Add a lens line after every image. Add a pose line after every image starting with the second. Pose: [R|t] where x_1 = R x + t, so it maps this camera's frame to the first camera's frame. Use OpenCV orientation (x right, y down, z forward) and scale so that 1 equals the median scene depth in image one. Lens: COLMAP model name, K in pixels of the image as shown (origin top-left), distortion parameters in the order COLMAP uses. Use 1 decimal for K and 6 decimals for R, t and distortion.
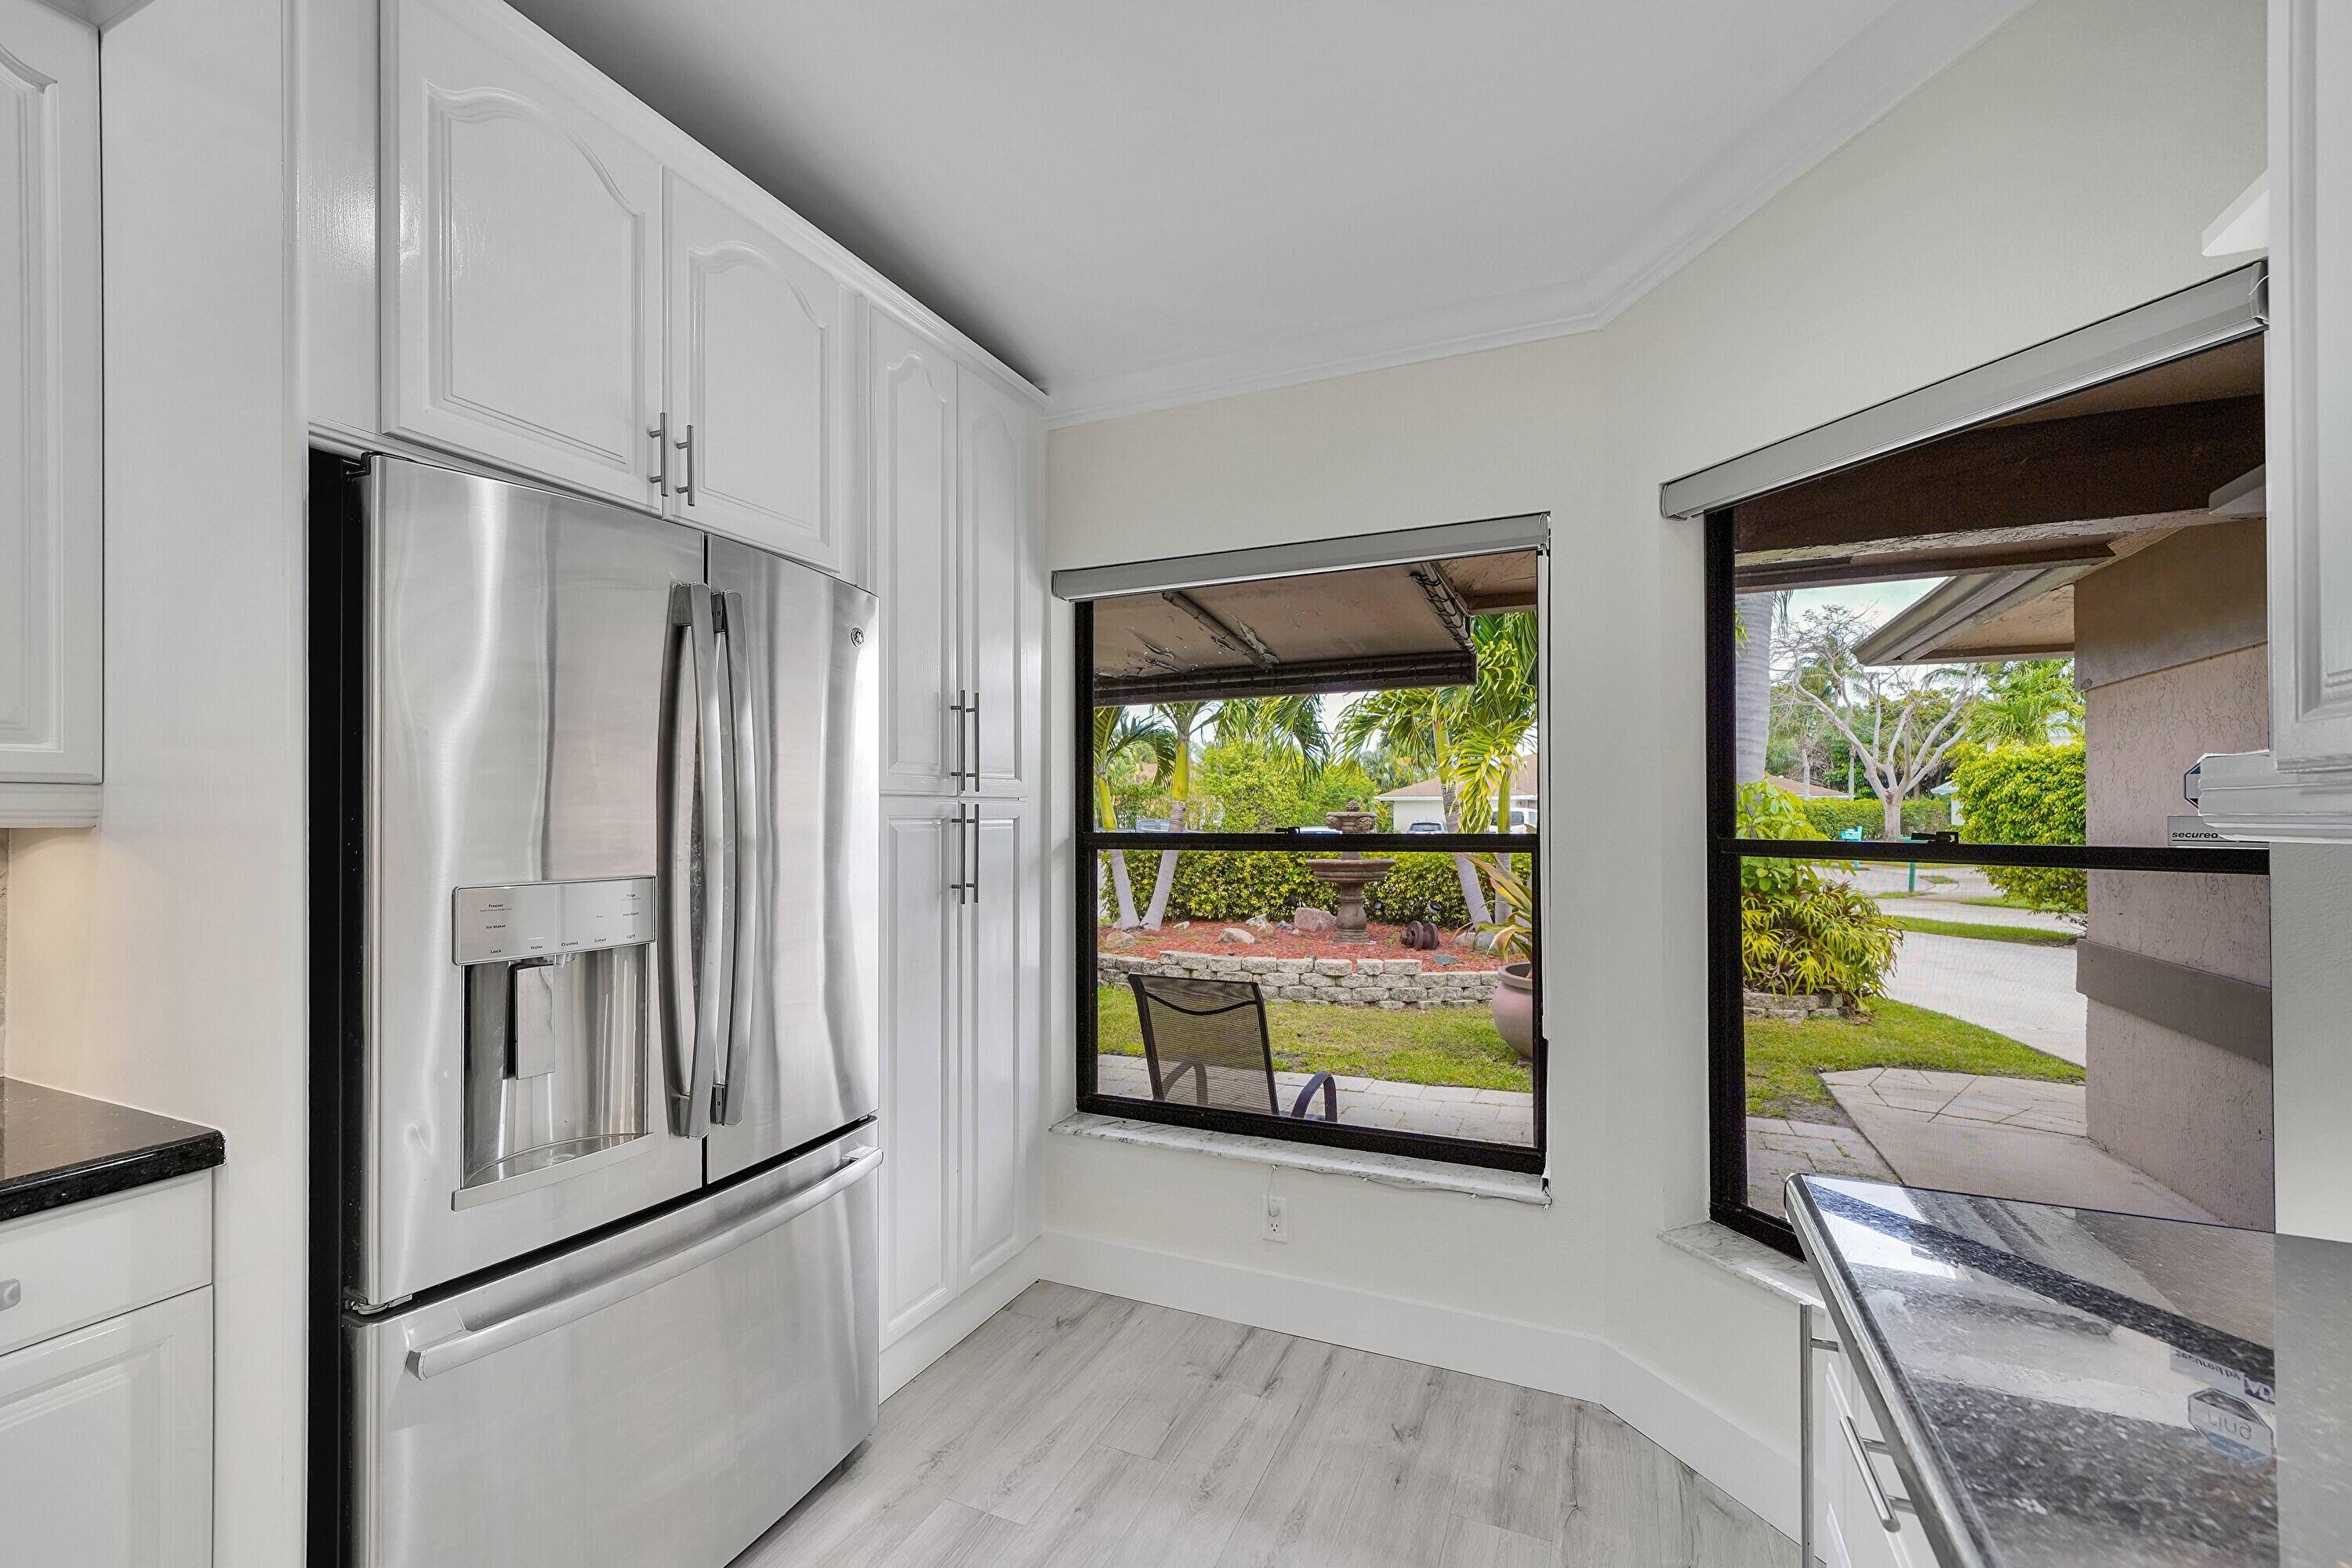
lens RADIAL K [[979.1, 0, 1153.1], [0, 979.1, 812.4], [0, 0, 1]] dist [-0.003897, 0.002112]
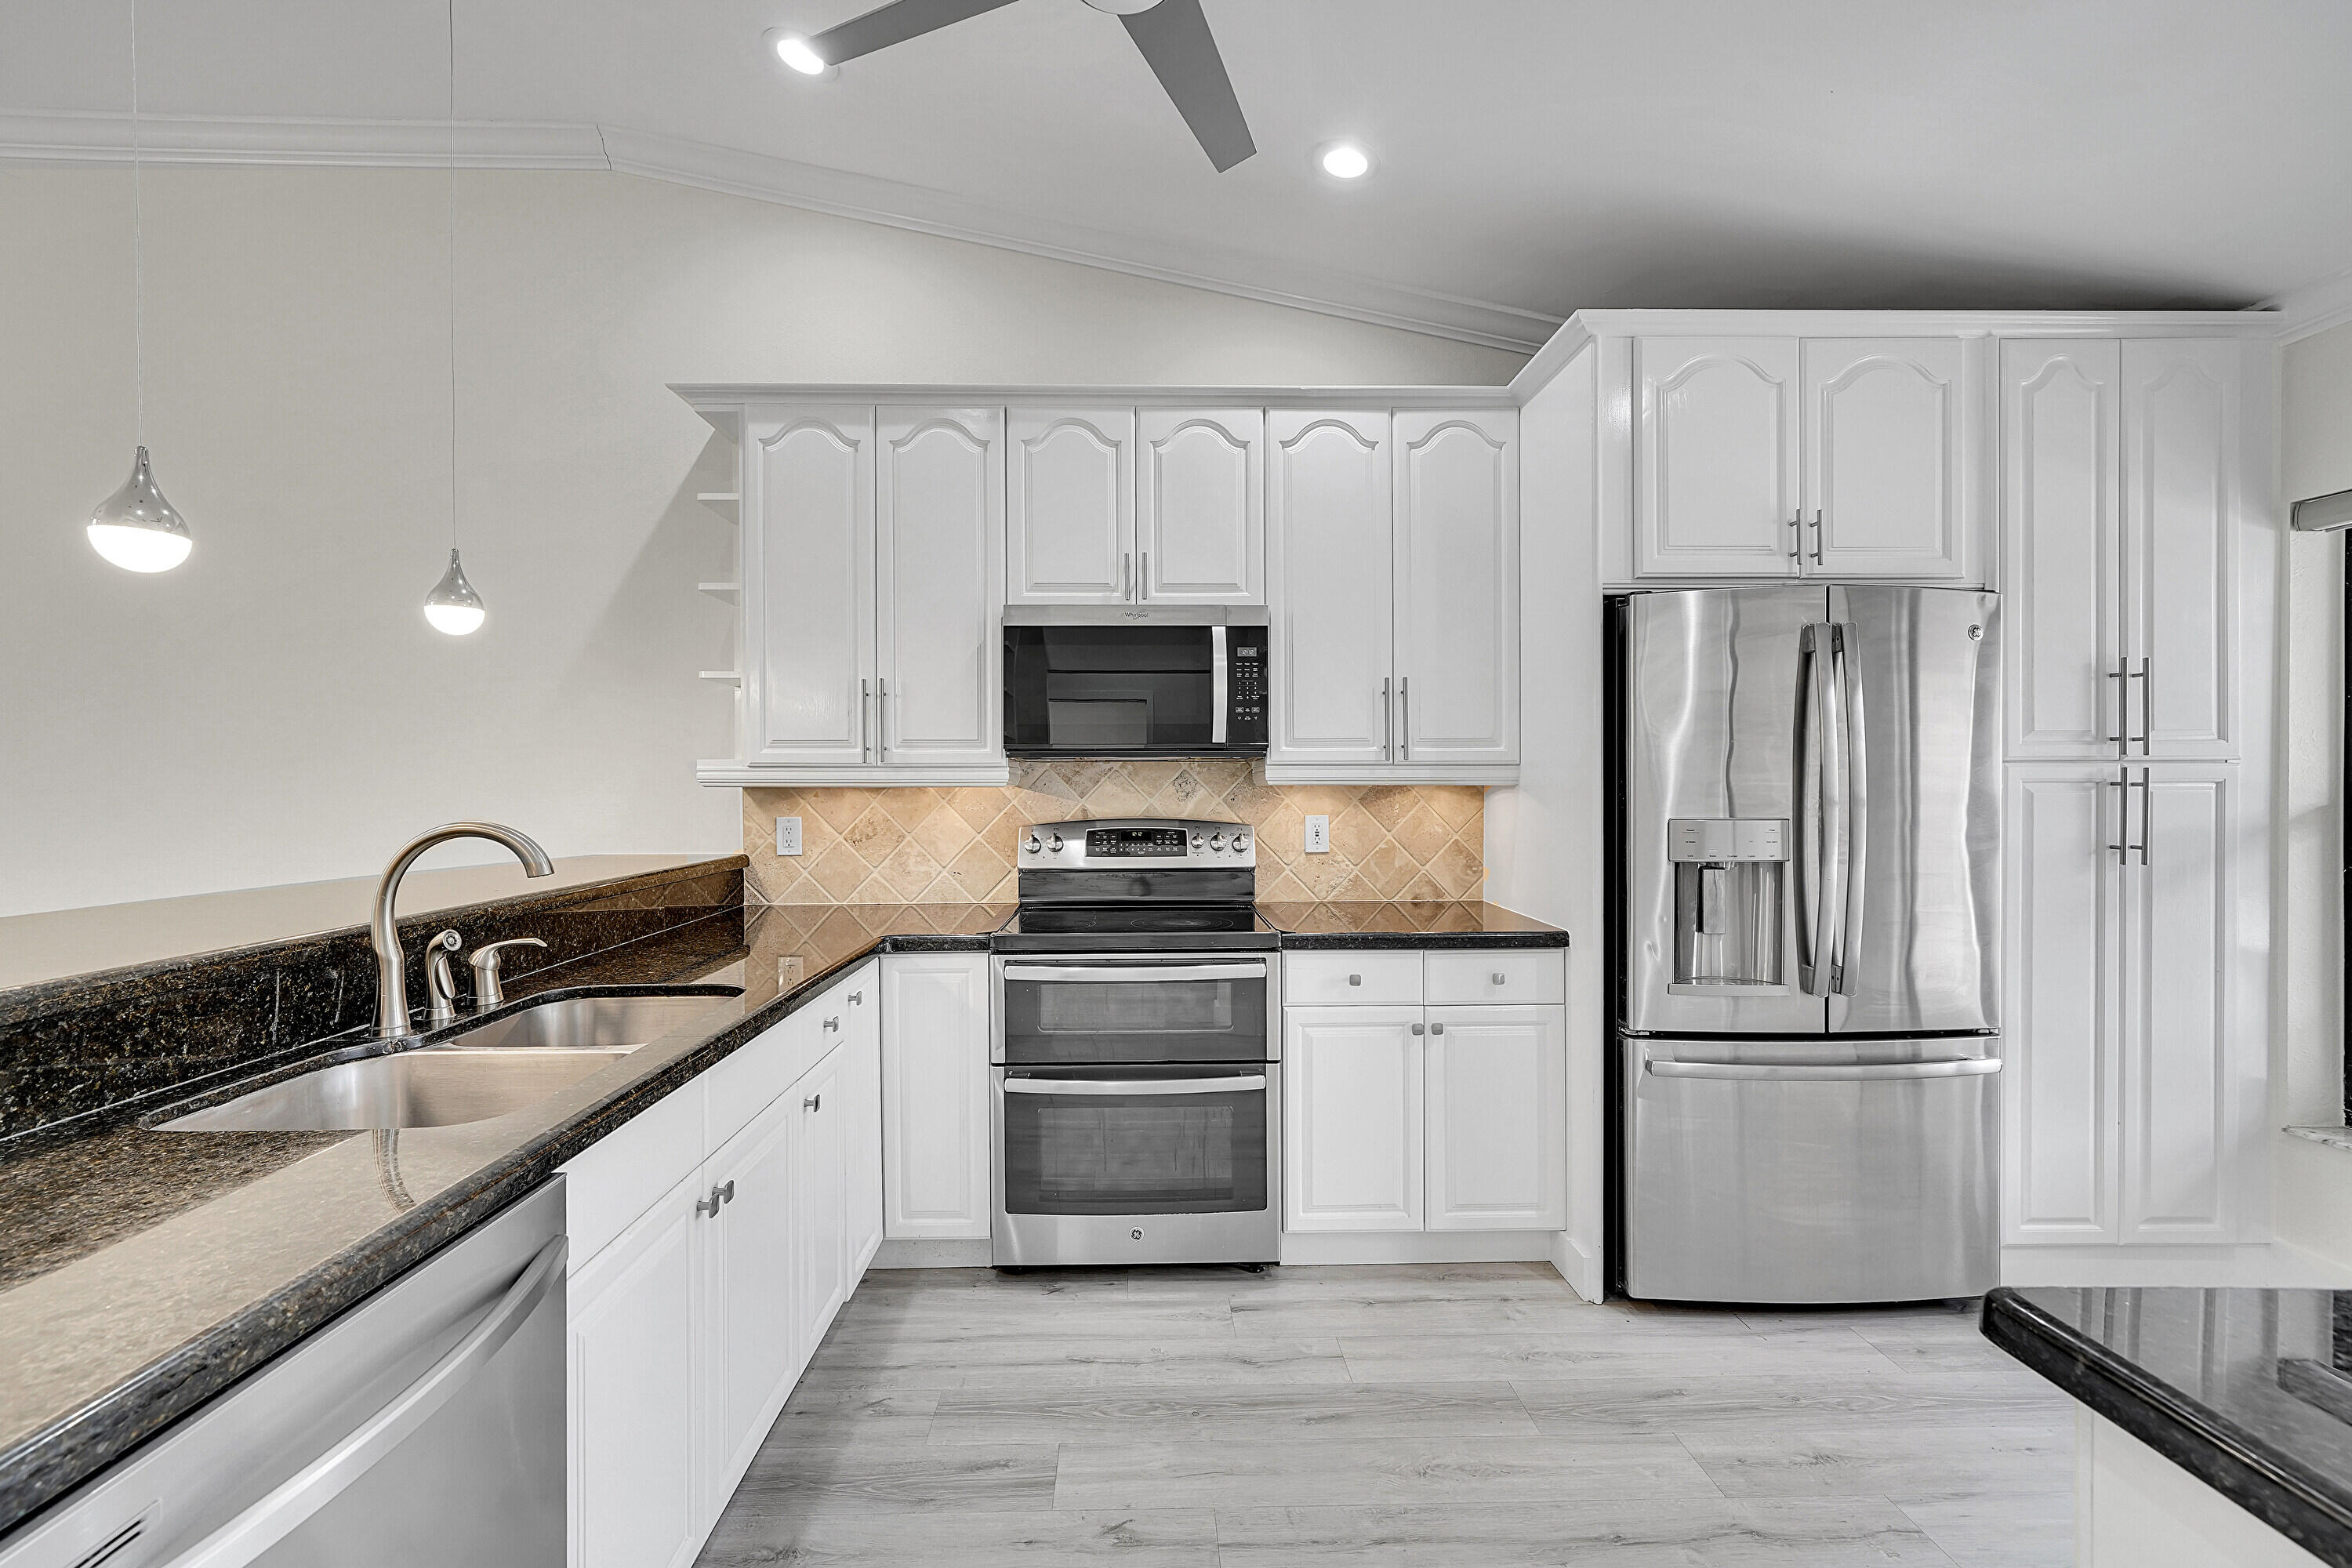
lens RADIAL K [[979.1, 0, 1171.1], [0, 979.1, 784.8], [0, 0, 1]] dist [-0.003897, 0.002112]
pose [[0.446496, 0.005876, -0.894766, 0.395341], [0.003827, 0.999957, 0.008476, -0.004619], [0.894777, -0.007208, 0.446454, -0.507873]]
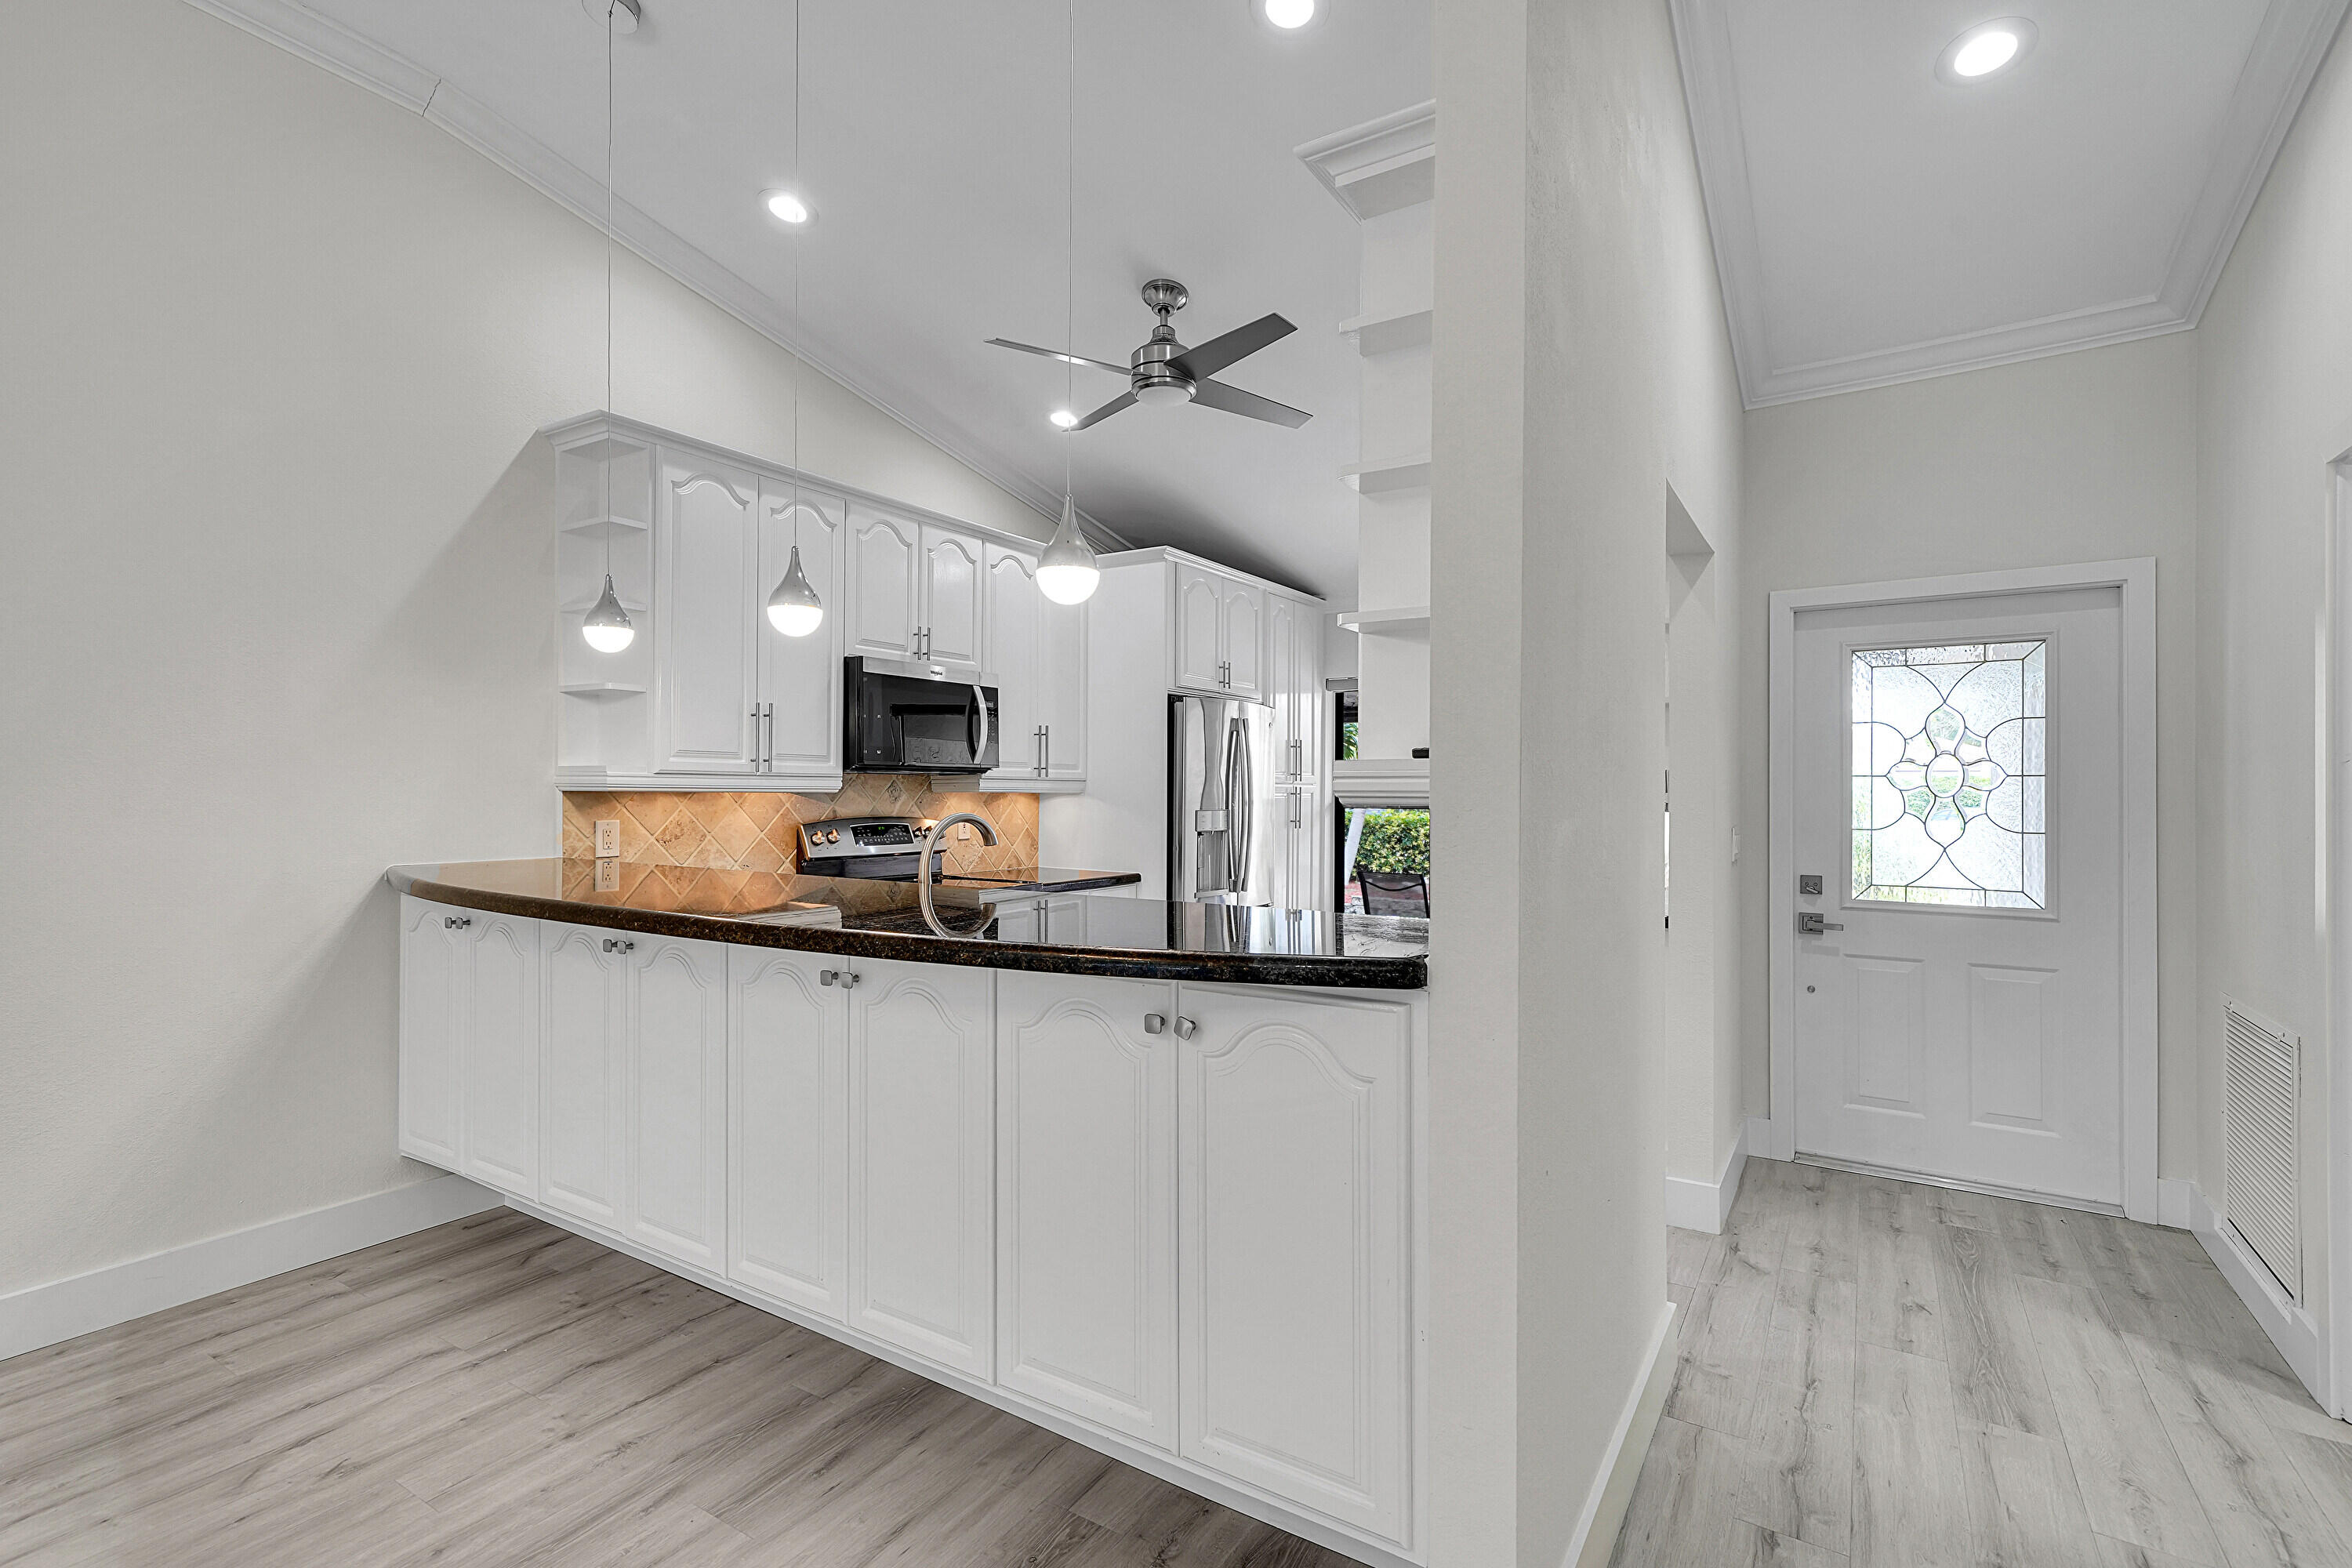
lens RADIAL K [[1086.5, 0, 1175.5], [0, 1086.5, 784.5], [0, 0, 1]] dist [0.009761, 0.003775]
pose [[0.991599, 0.008065, -0.129097, -0.201331], [-0.008517, 0.999959, -0.002956, -0.004711], [0.129068, 0.004031, 0.991628, -2.366357]]
